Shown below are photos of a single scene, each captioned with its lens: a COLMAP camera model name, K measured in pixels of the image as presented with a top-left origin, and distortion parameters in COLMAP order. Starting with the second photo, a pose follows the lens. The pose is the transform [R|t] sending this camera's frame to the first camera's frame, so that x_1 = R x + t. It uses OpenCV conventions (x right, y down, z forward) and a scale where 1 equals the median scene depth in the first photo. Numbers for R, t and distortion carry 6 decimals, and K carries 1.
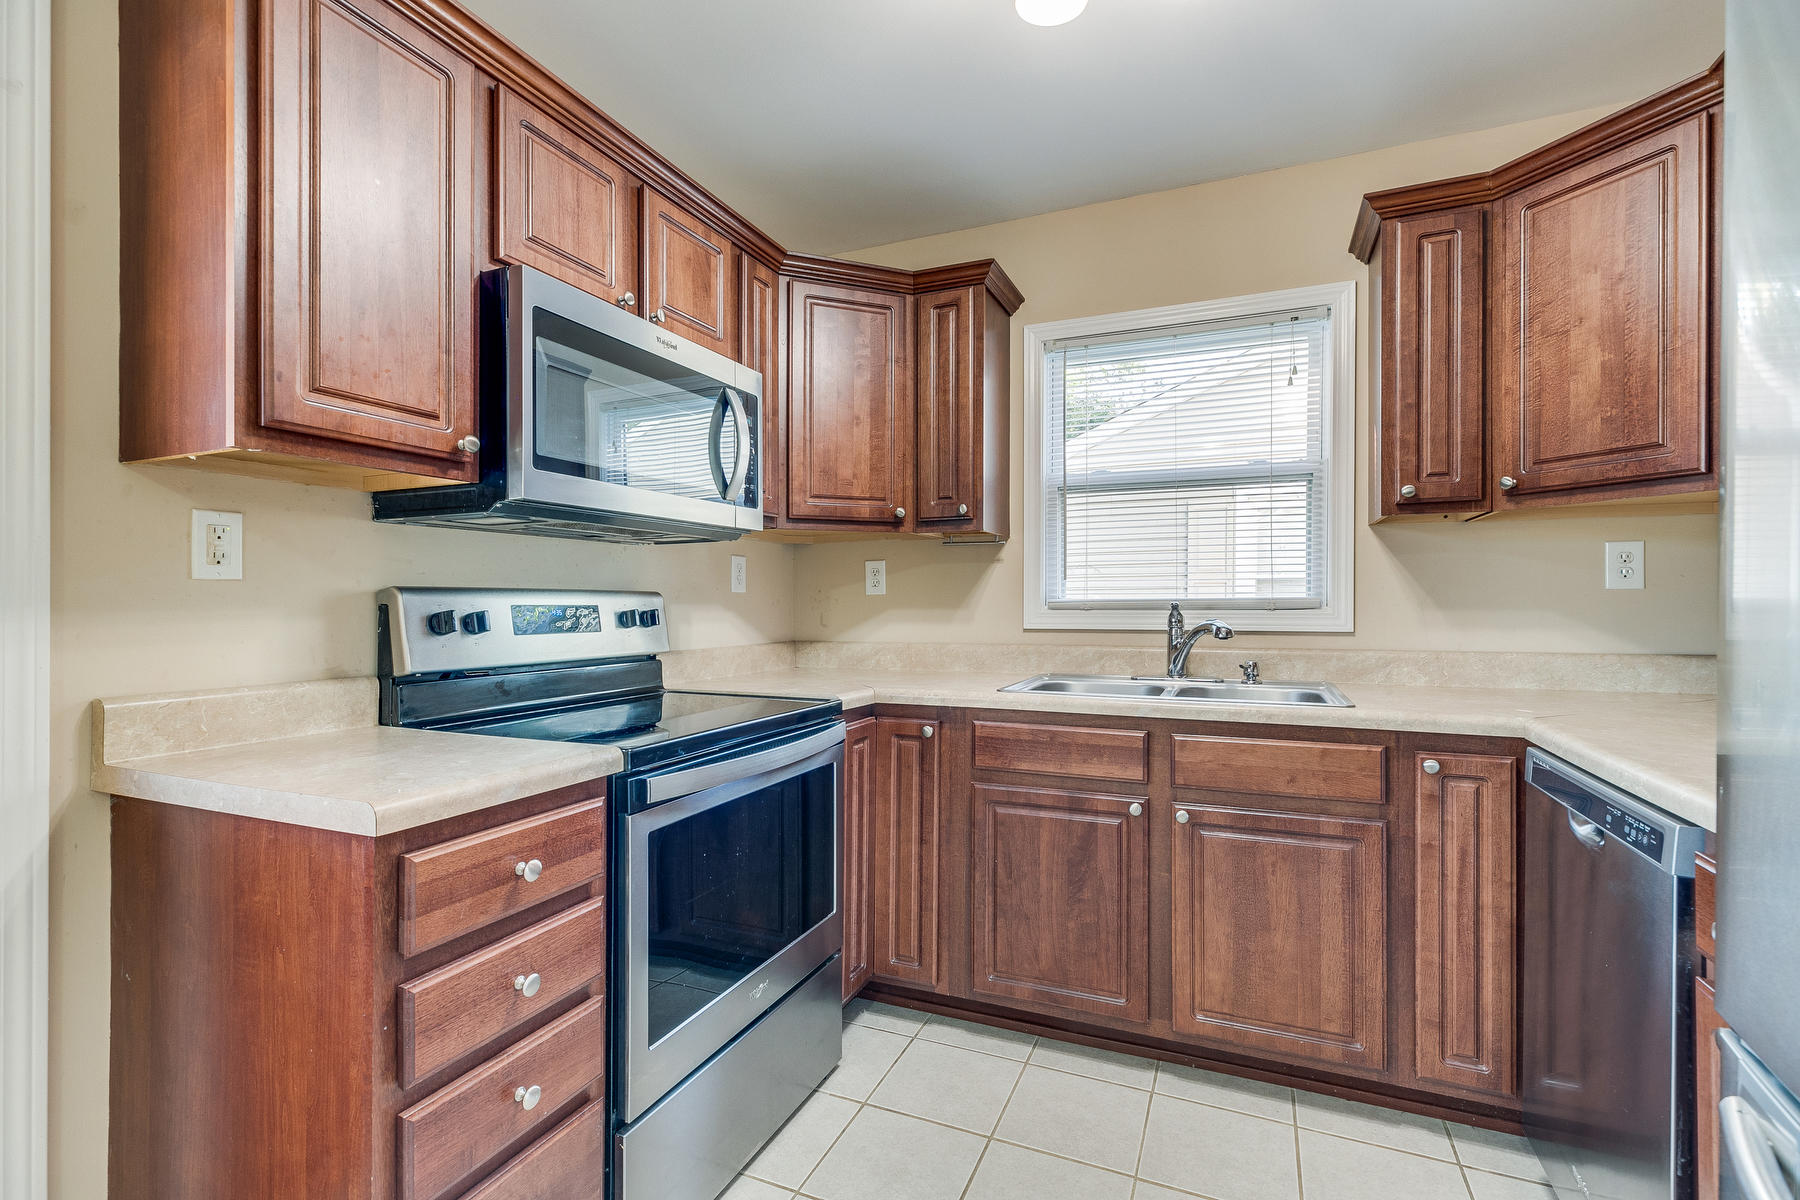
lens RADIAL K [[805.9, 0, 900.1], [0, 805.9, 597.0], [0, 0, 1]] dist [0.001383, 0.000375]
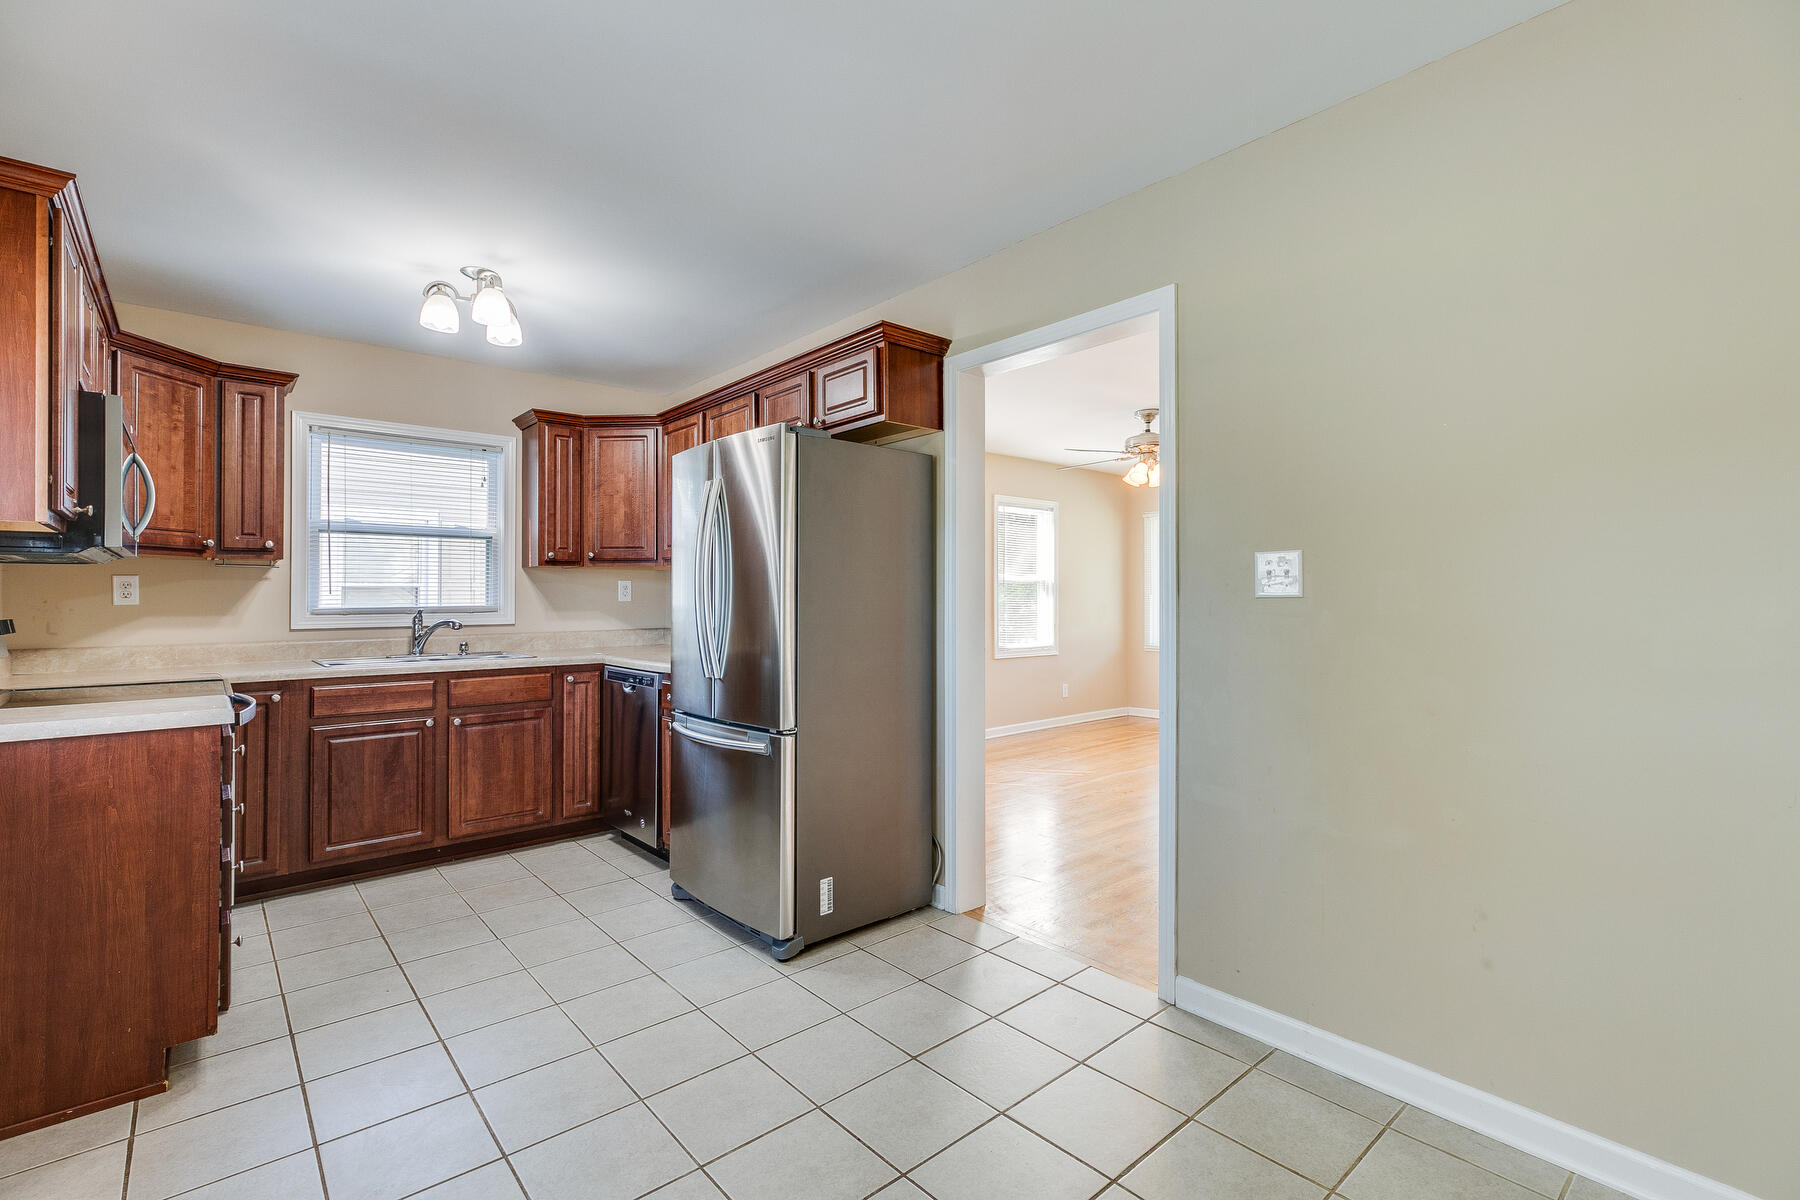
lens RADIAL K [[805.9, 0, 900.1], [0, 805.9, 597.0], [0, 0, 1]] dist [0.001383, 0.000375]
pose [[0.432832, 0.003898, 0.901466, -0.862518], [0.000906, 0.999988, -0.004758, -0.011474], [-0.901474, 0.002876, 0.432824, -0.723608]]
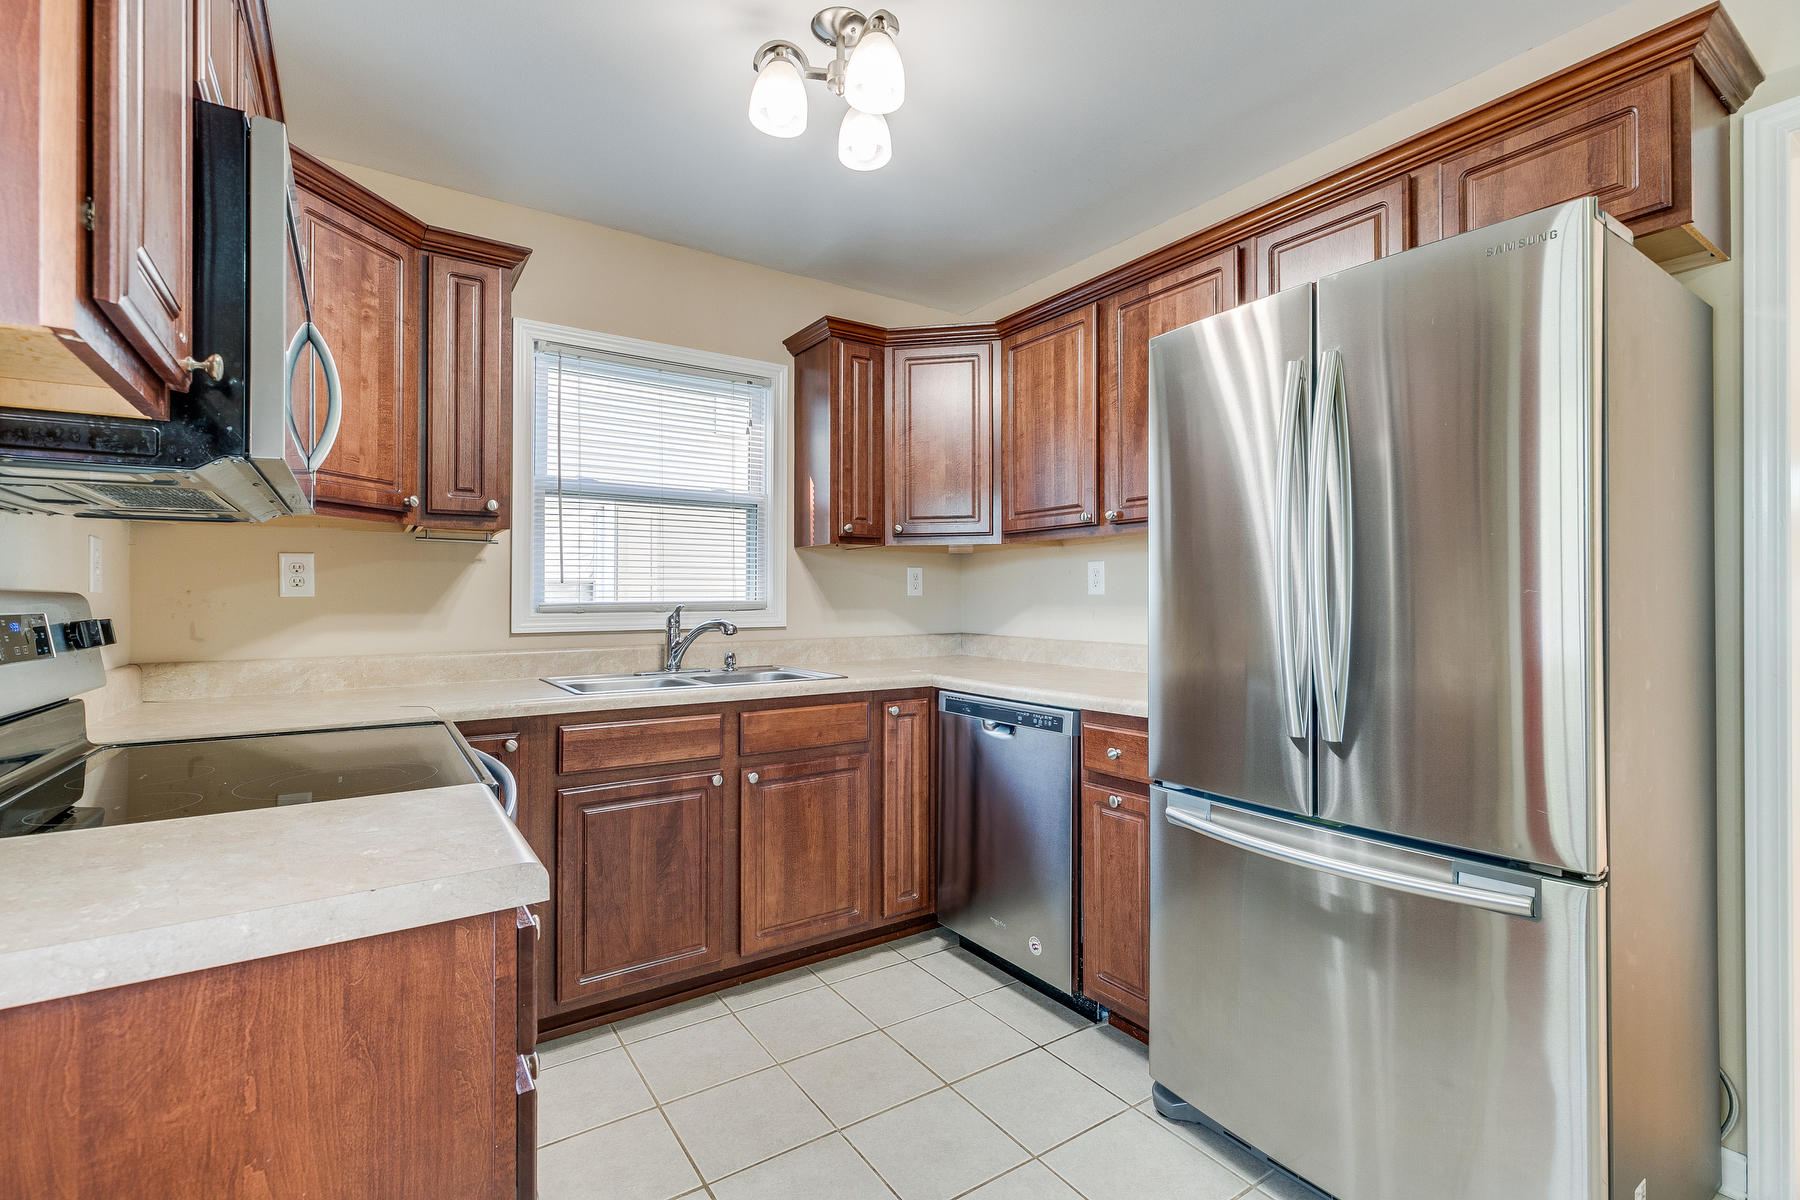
lens RADIAL K [[809.6, 0, 902.4], [0, 809.6, 597.2], [0, 0, 1]] dist [0.001504, -0.000190]
pose [[0.542055, 0.004120, 0.840333, -0.540741], [-0.001291, 0.999991, -0.004070, -0.000877], [-0.840342, 0.001121, 0.542055, 0.125014]]
